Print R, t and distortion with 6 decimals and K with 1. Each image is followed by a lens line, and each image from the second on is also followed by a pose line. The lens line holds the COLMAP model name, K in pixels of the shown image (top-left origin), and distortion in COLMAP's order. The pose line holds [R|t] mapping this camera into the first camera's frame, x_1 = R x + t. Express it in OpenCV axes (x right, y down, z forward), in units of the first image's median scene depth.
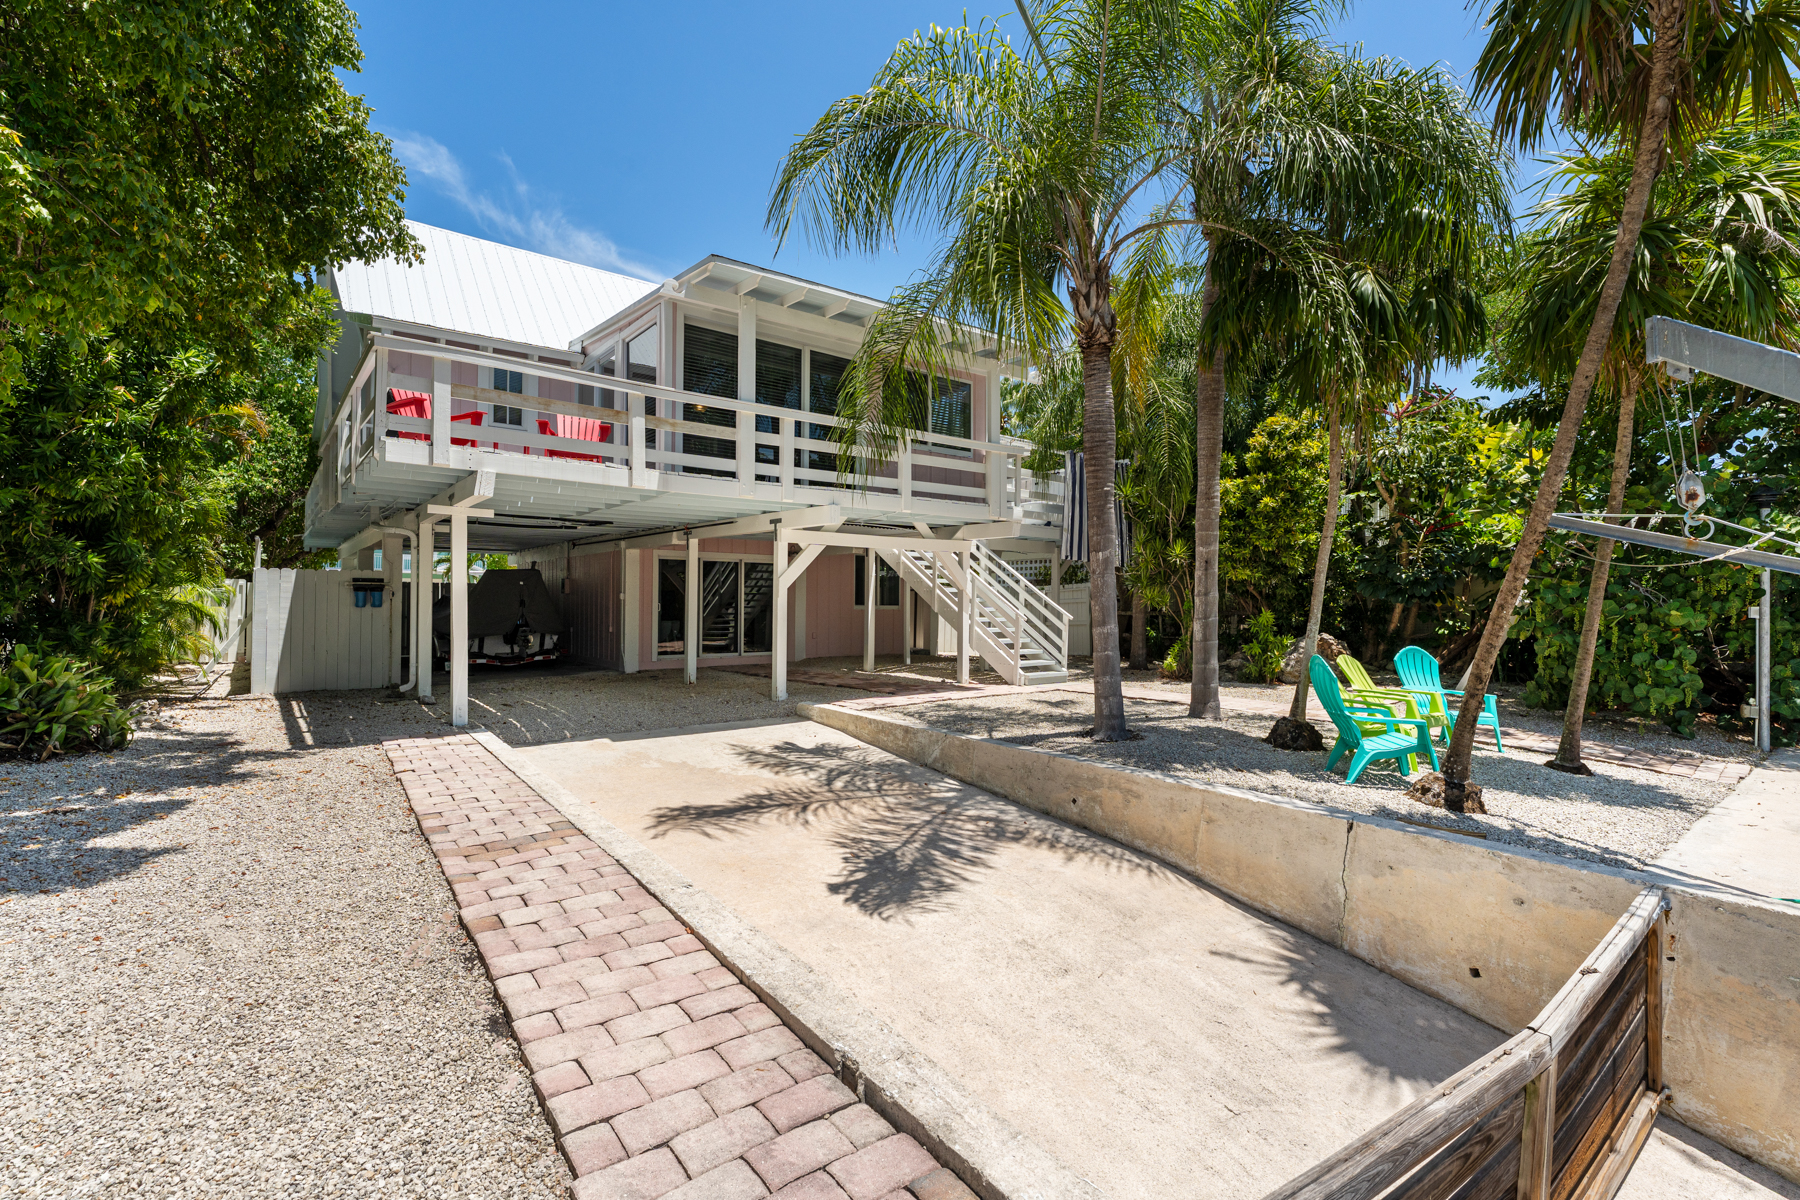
lens RADIAL K [[792.3, 0, 900.0], [0, 792.3, 600.0], [0, 0, 1]] dist [0.000303, 0.000010]
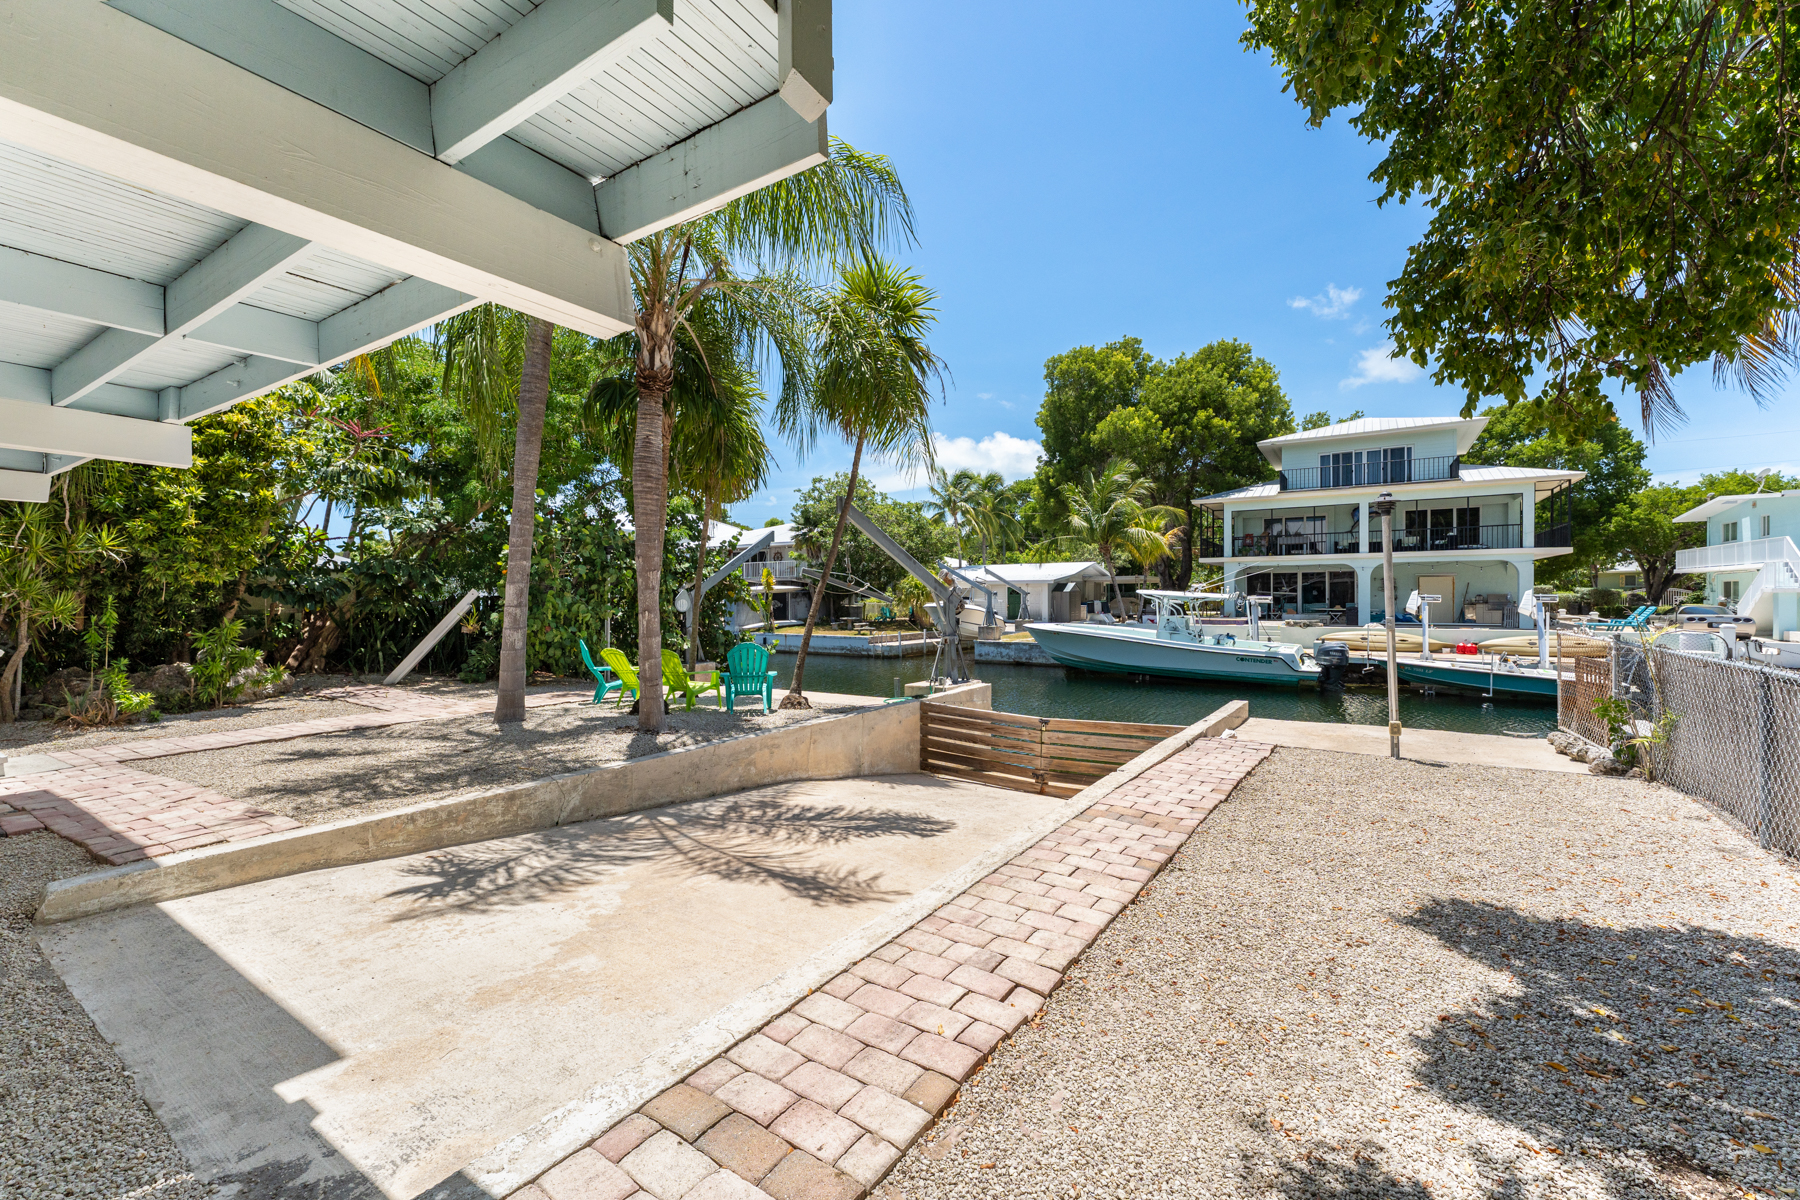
lens RADIAL K [[739.9, 0, 900.0], [0, 739.9, 600.0], [0, 0, 1]] dist [-0.000031, -0.000002]
pose [[-0.337764, 0.001016, 0.941230, -0.990458], [0.003603, 0.999993, 0.000214, -0.018180], [-0.941224, 0.003464, -0.337766, 1.190616]]
